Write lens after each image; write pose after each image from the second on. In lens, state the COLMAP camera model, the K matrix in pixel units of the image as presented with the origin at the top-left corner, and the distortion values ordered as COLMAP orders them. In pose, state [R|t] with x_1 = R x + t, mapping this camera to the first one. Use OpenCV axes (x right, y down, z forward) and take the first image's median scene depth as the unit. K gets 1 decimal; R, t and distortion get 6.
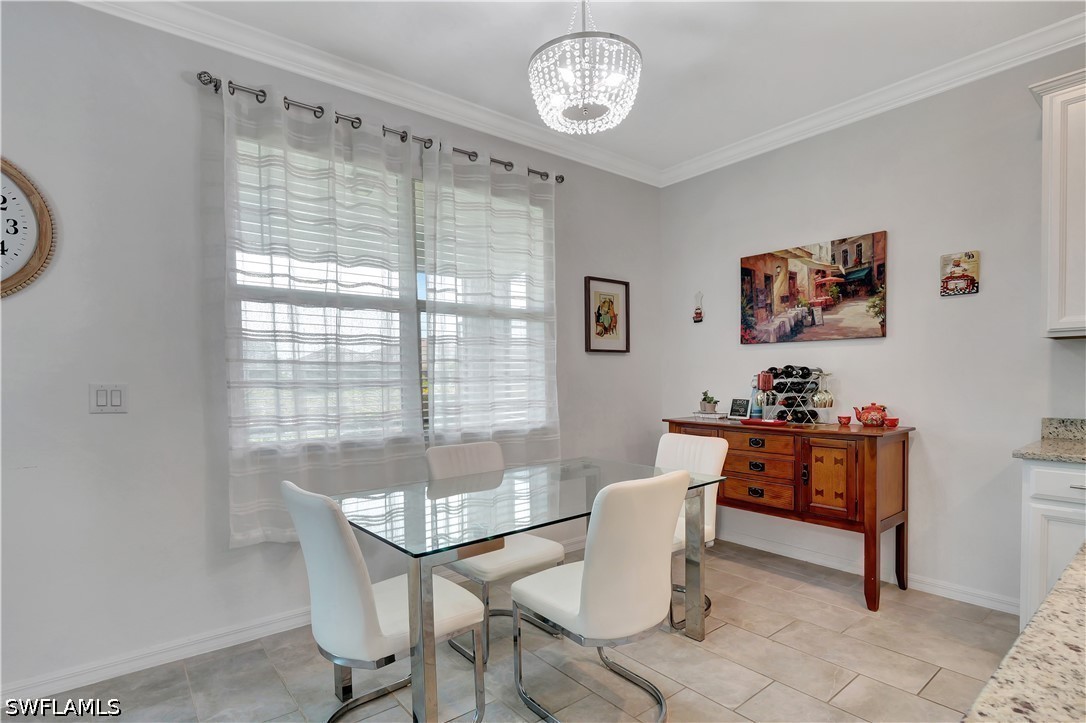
lens RADIAL K [[539.2, 0, 537.6], [0, 539.2, 396.0], [0, 0, 1]] dist [-0.024789, -0.000006]
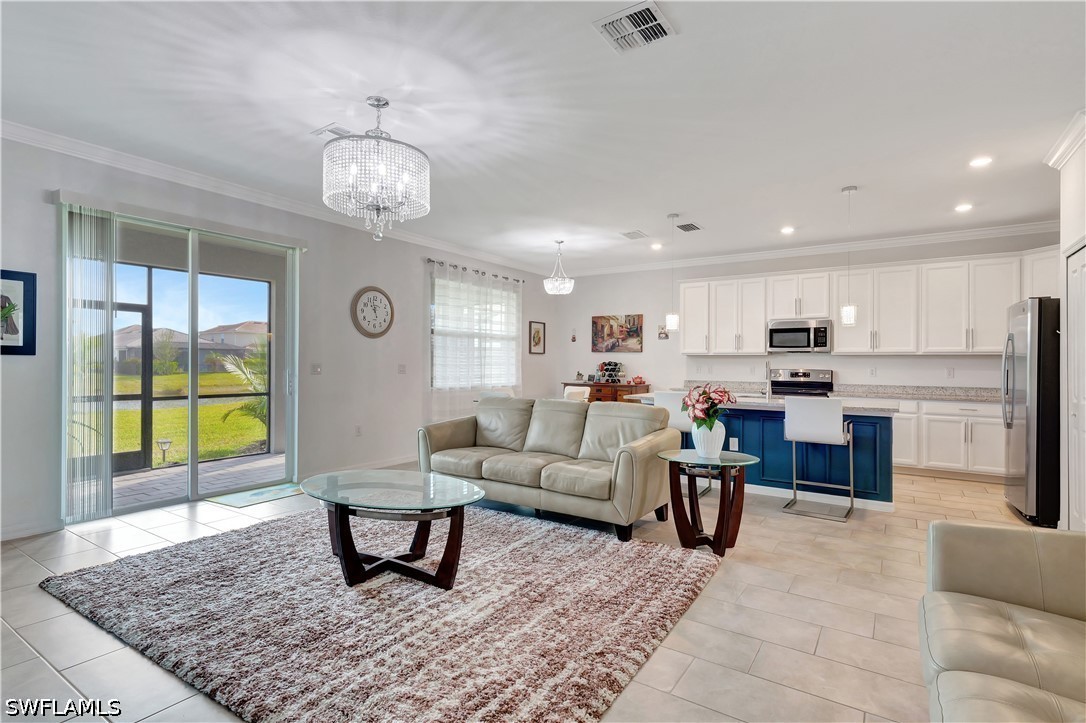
lens RADIAL K [[530.9, 0, 541.0], [0, 530.9, 361.3], [0, 0, 1]] dist [0.012903, 0.000580]
pose [[0.953106, 0.021065, 0.301902, -0.609605], [-0.008914, 0.999096, -0.041569, 0.050737], [-0.302505, 0.036928, 0.952432, -1.312664]]
